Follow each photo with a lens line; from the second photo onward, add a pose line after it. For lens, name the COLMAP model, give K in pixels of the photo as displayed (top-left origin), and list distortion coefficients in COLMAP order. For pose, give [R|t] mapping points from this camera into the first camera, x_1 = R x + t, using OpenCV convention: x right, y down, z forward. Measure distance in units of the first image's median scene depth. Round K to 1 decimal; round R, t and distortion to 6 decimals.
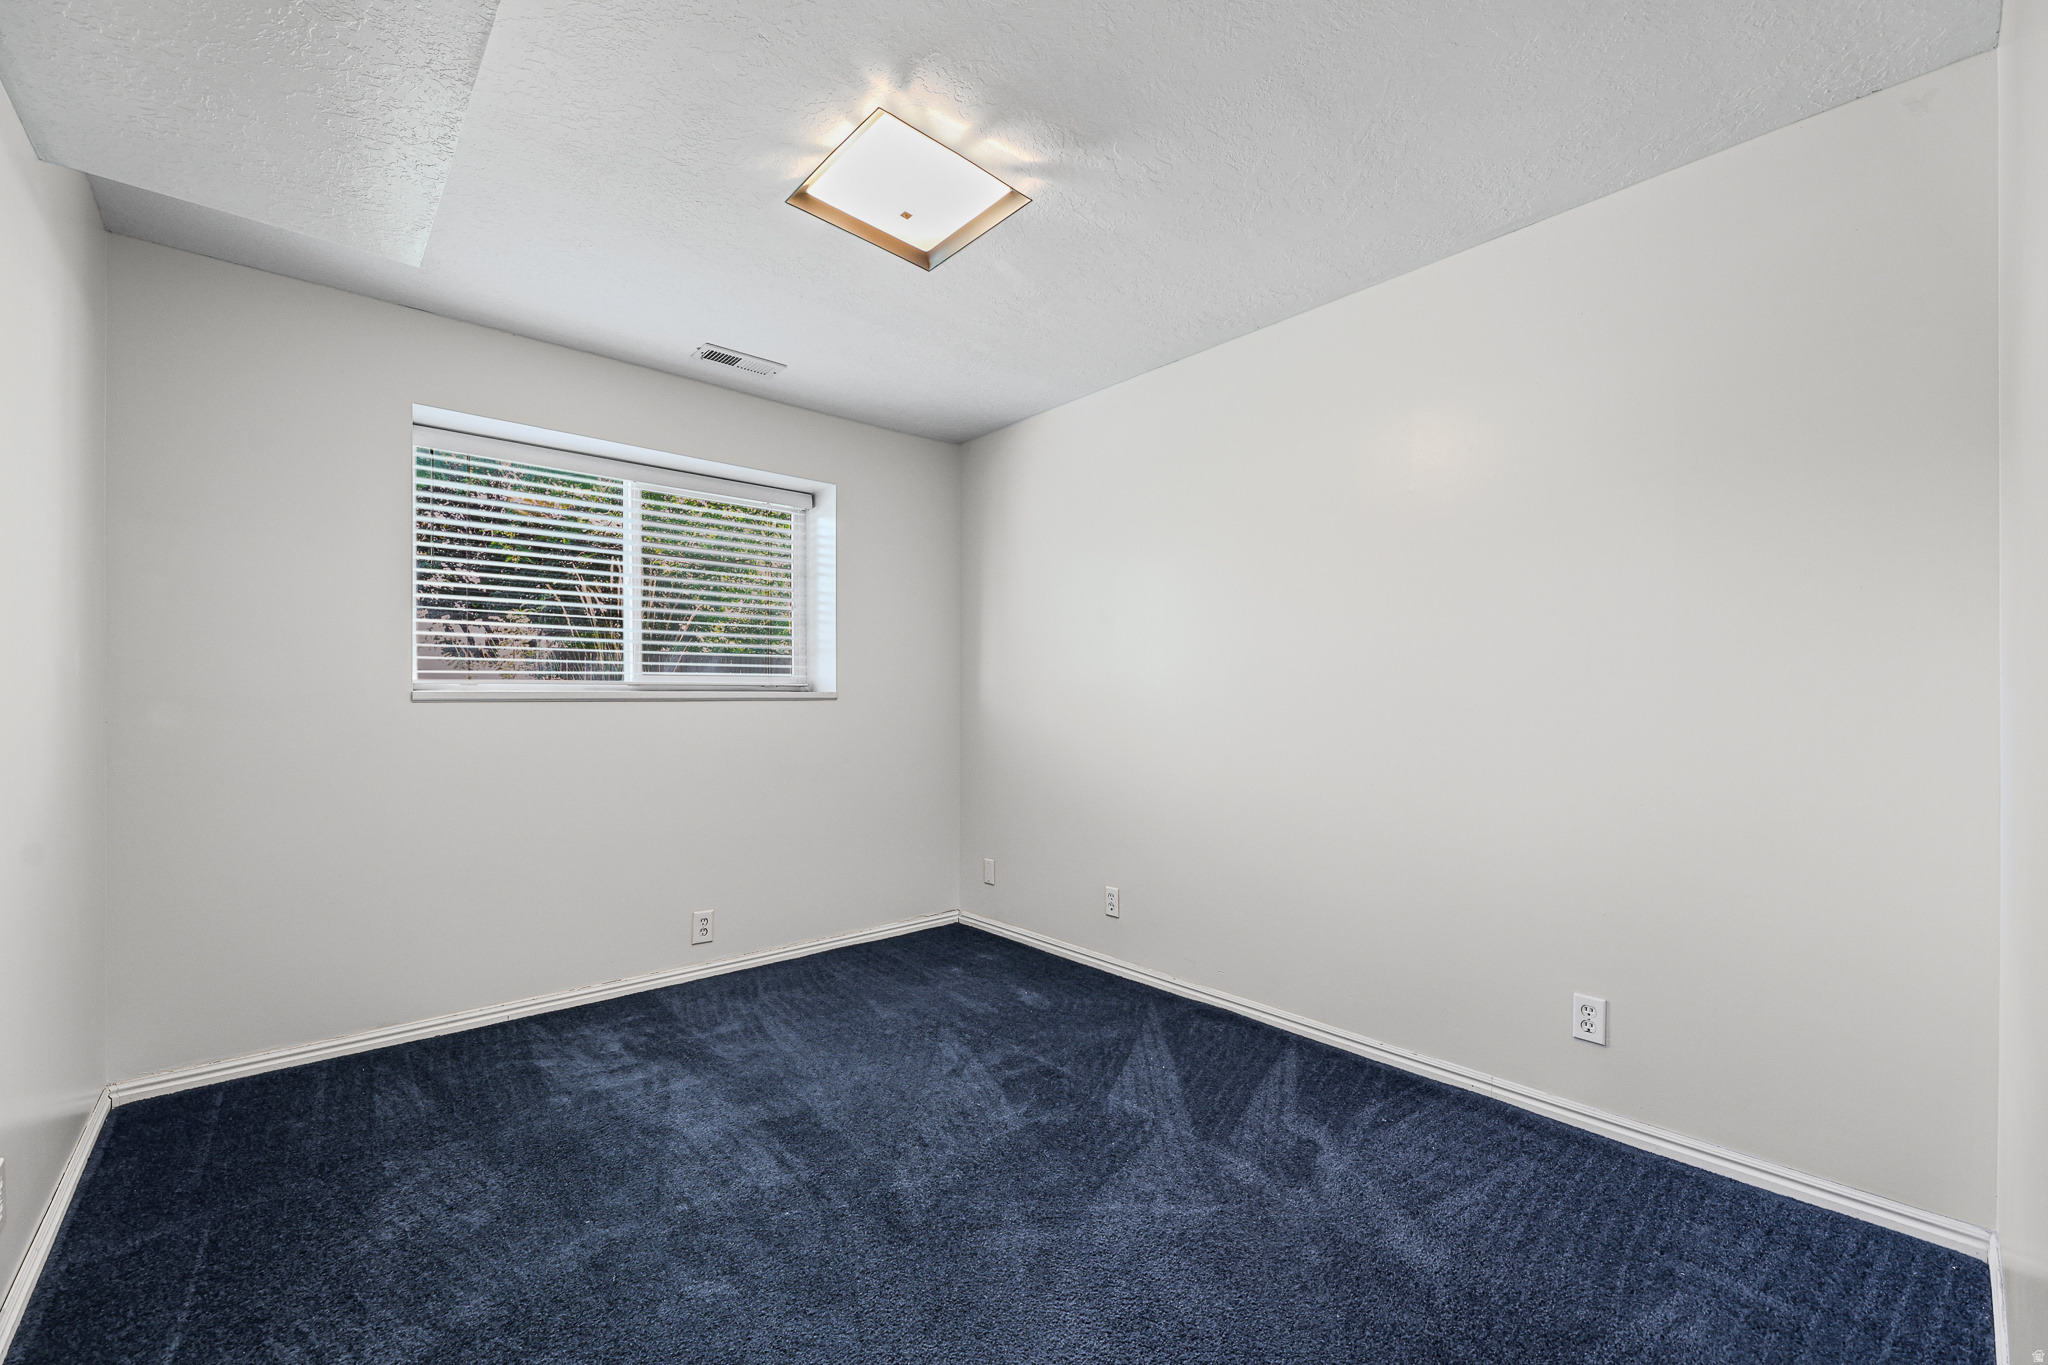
lens RADIAL K [[830.6, 0, 1024.0], [0, 830.6, 682.5], [0, 0, 1]] dist [-0.001359, -0.000066]
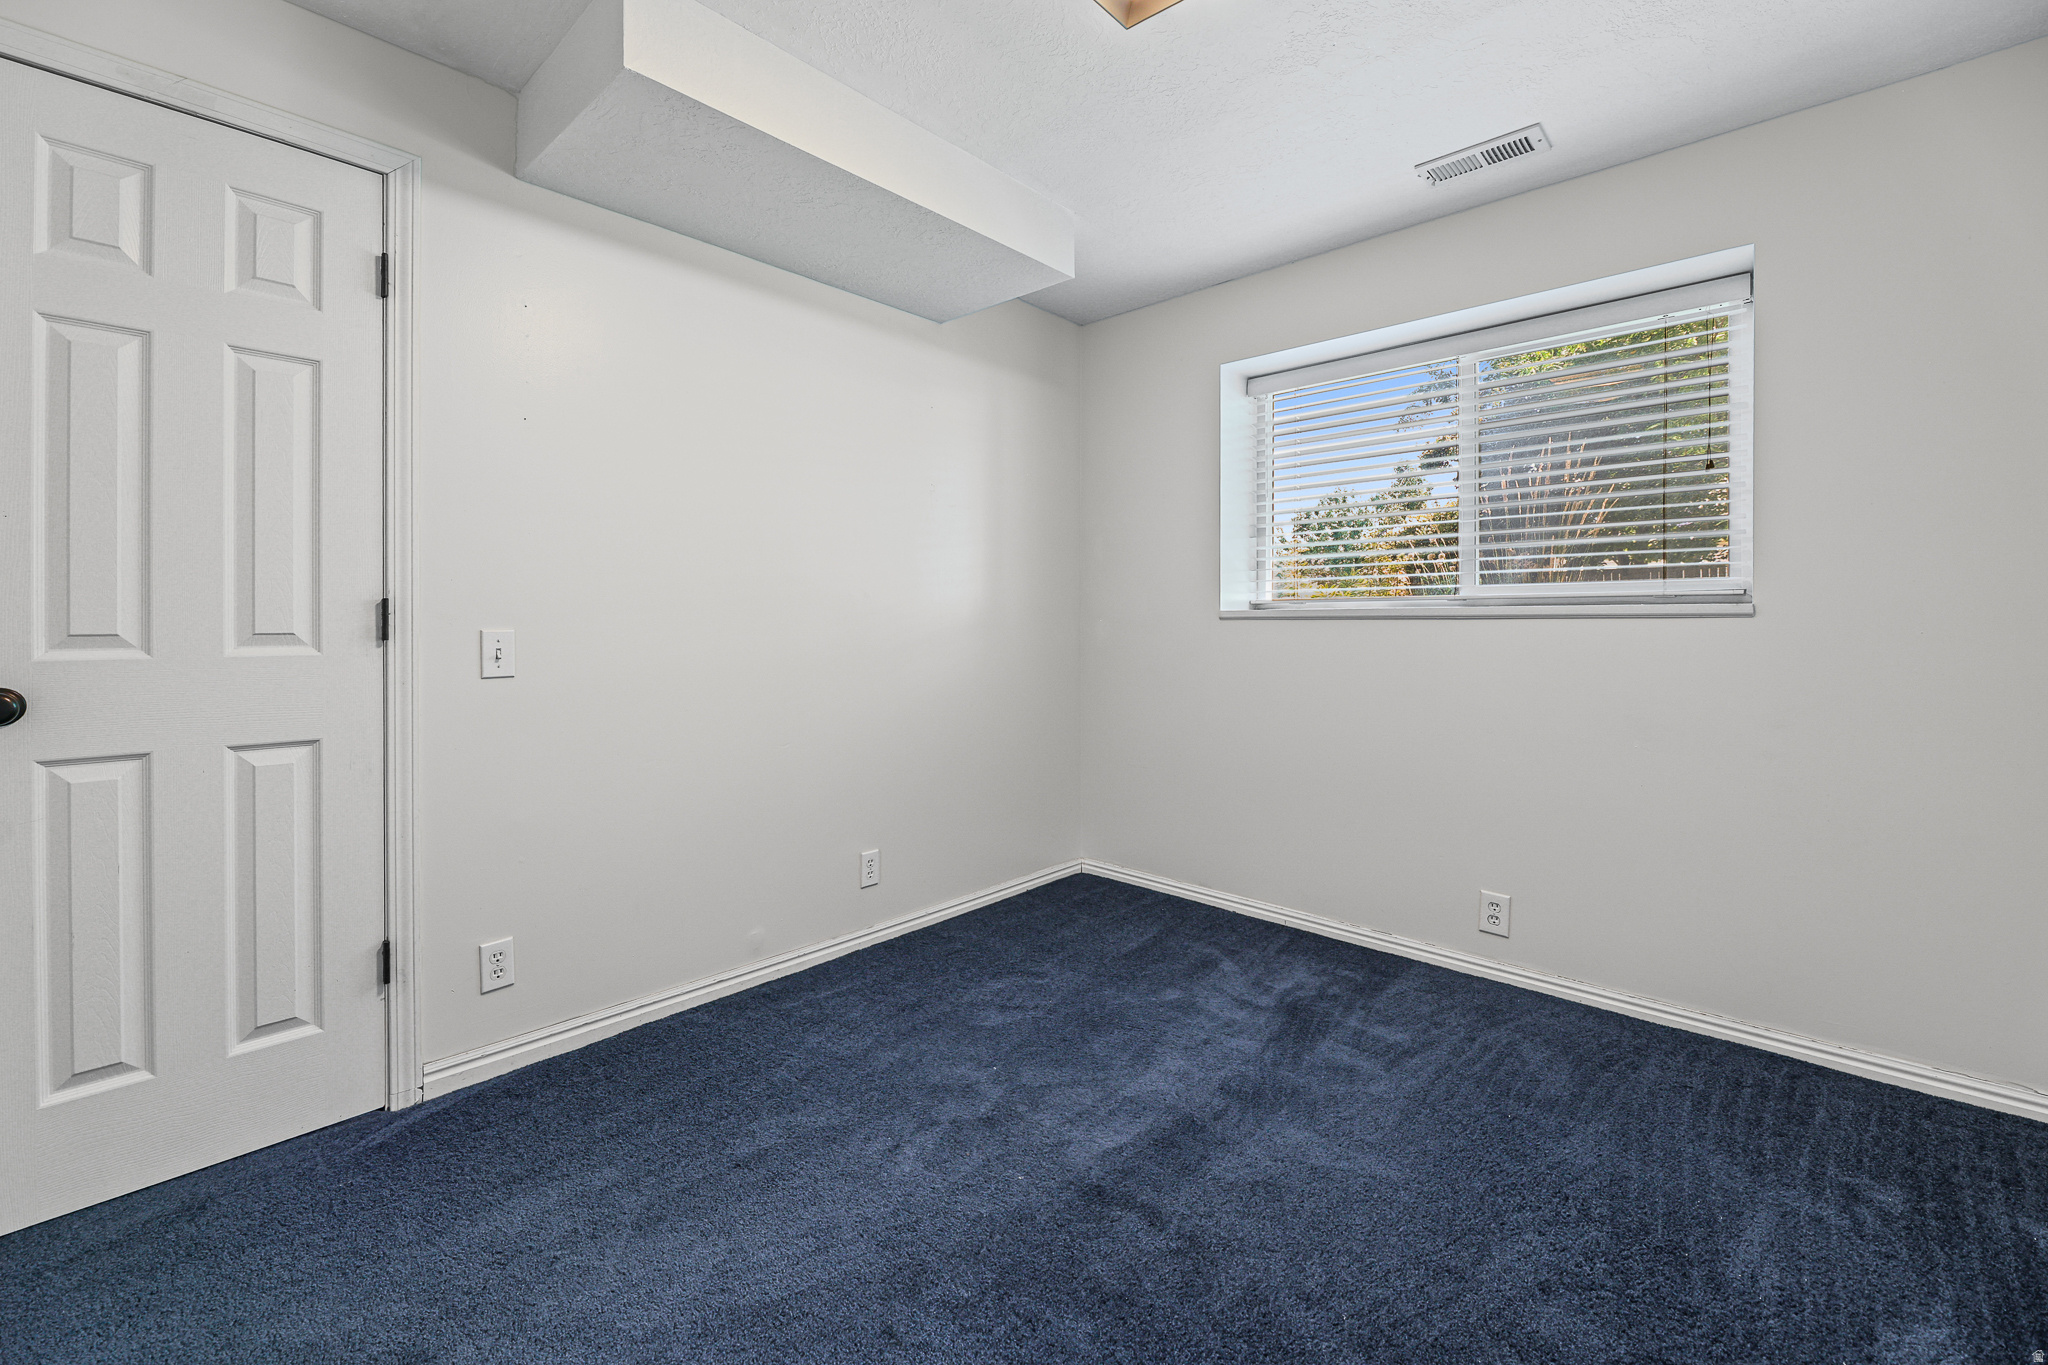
lens RADIAL K [[858.2, 0, 1023.7], [0, 858.2, 623.9], [0, 0, 1]] dist [0.000784, -0.000236]
pose [[0.096707, 0.013549, -0.995221, 0.405219], [0.024399, 0.999575, 0.015979, 0.003536], [0.995014, -0.025828, 0.096335, 0.562913]]
